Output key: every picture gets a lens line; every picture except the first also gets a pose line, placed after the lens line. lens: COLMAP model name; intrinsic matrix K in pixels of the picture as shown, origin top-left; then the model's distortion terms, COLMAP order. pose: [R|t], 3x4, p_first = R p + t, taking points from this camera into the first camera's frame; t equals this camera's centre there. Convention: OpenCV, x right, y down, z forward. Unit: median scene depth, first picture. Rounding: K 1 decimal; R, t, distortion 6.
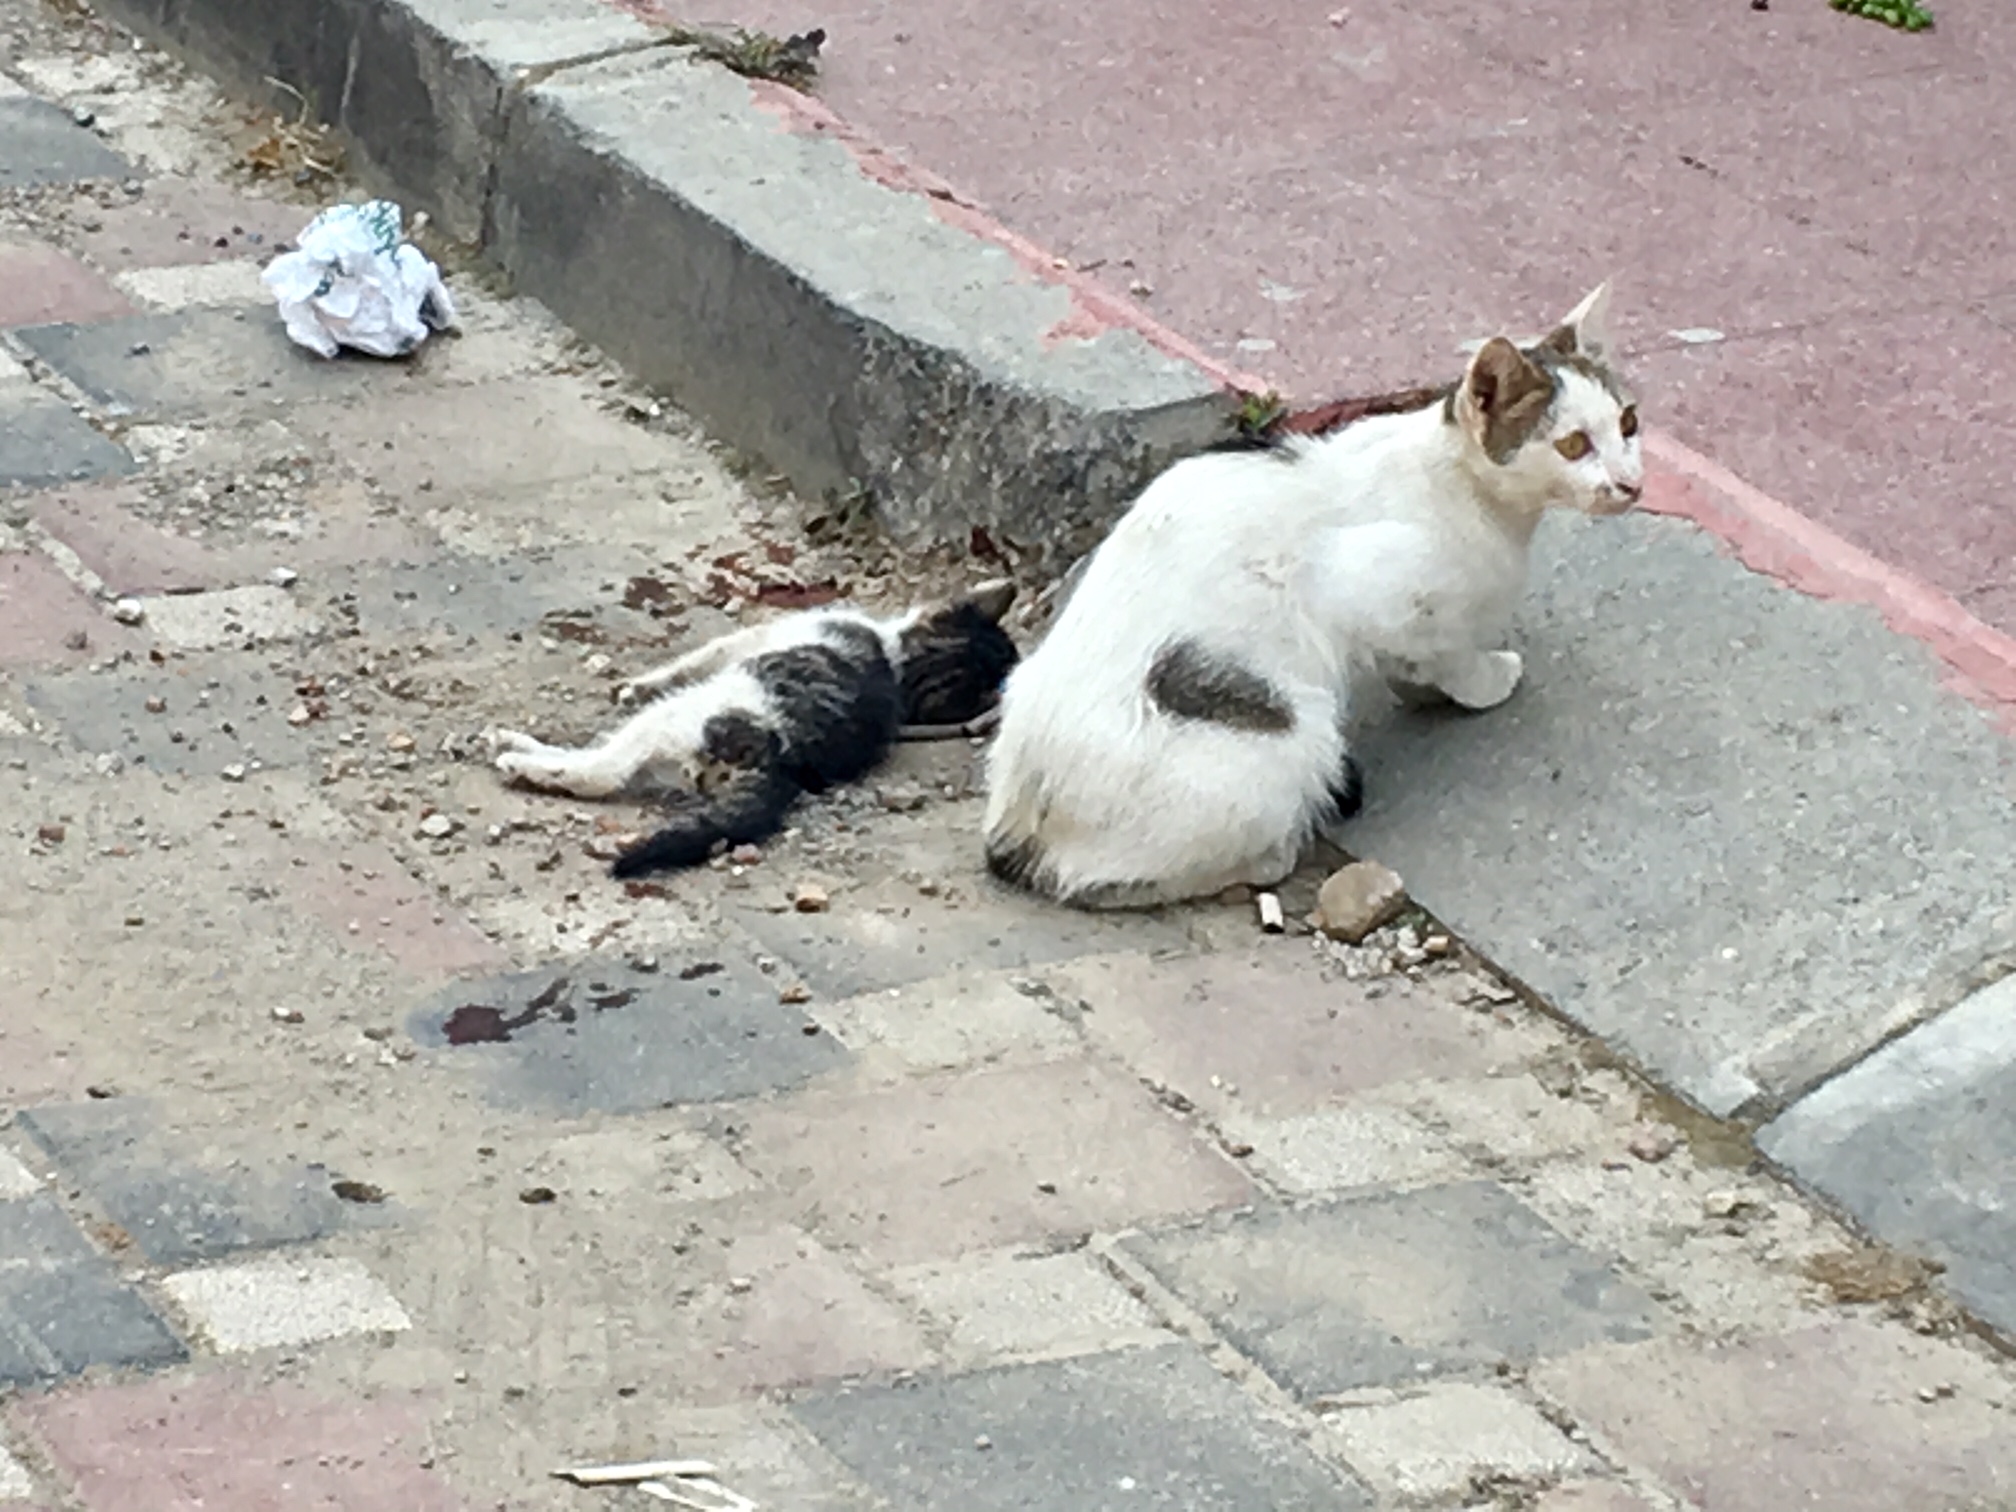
lens RADIAL K [[8592.2, 0, 1008.0], [0, 8592.2, 756.0], [0, 0, 1]] dist [0.011298, 1.017648]
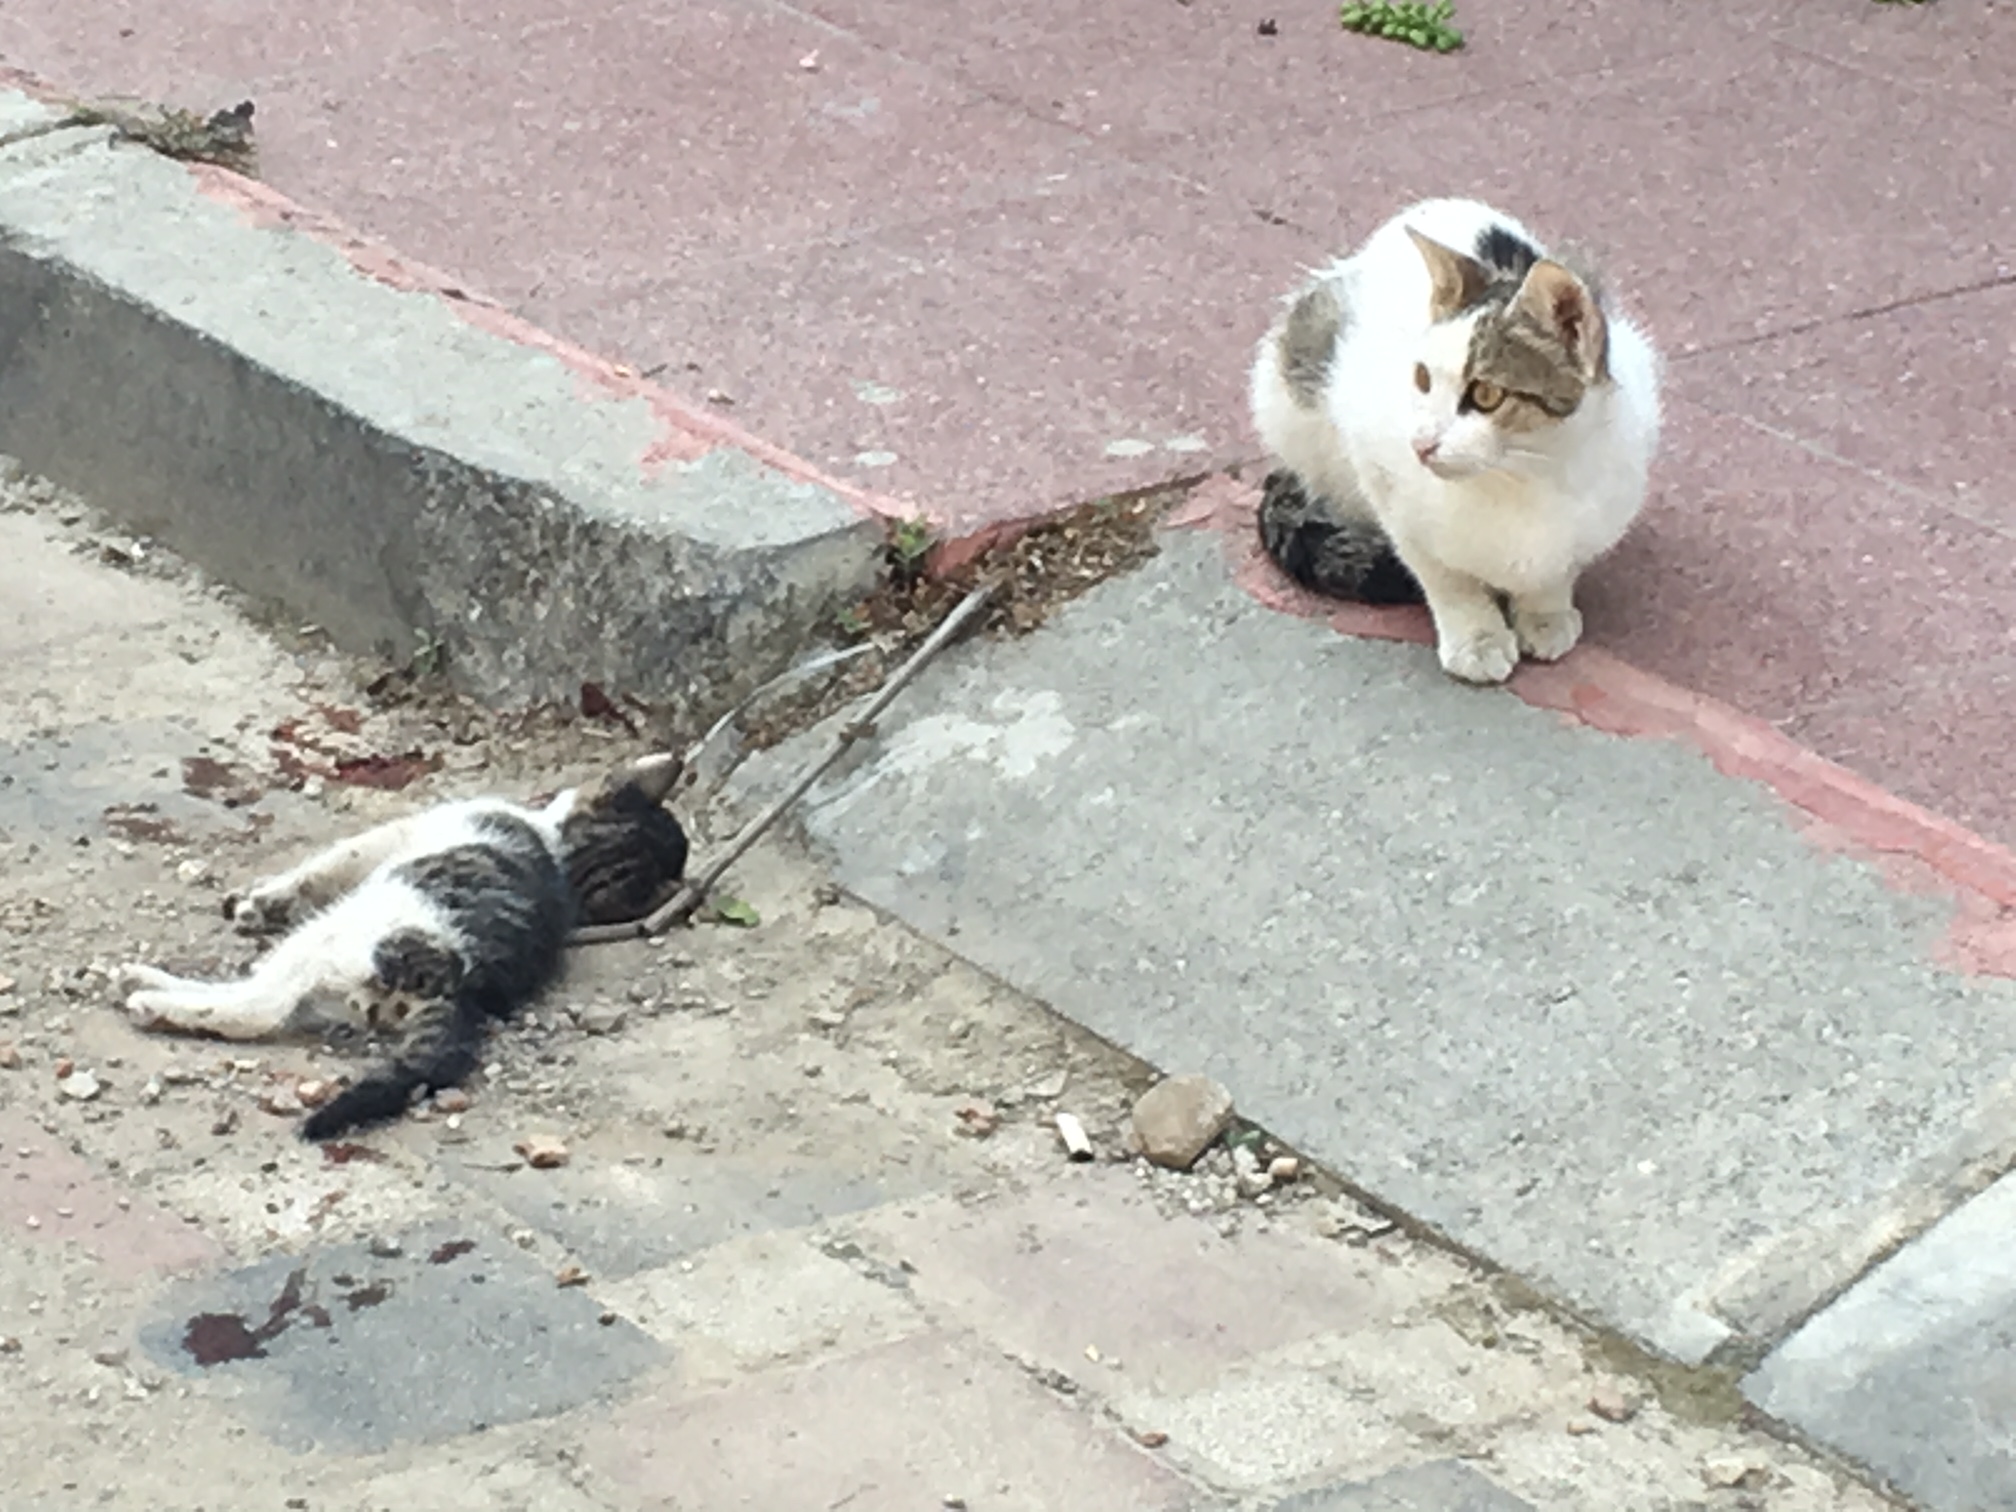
lens RADIAL K [[8592.2, 0, 1008.0], [0, 8592.2, 756.0], [0, 0, 1]] dist [0.011298, 1.017648]
pose [[0.984972, -0.054363, 0.163936, -0.115631], [0.051791, 0.998459, 0.019930, -0.037723], [-0.164766, -0.011140, 0.986270, 0.135221]]
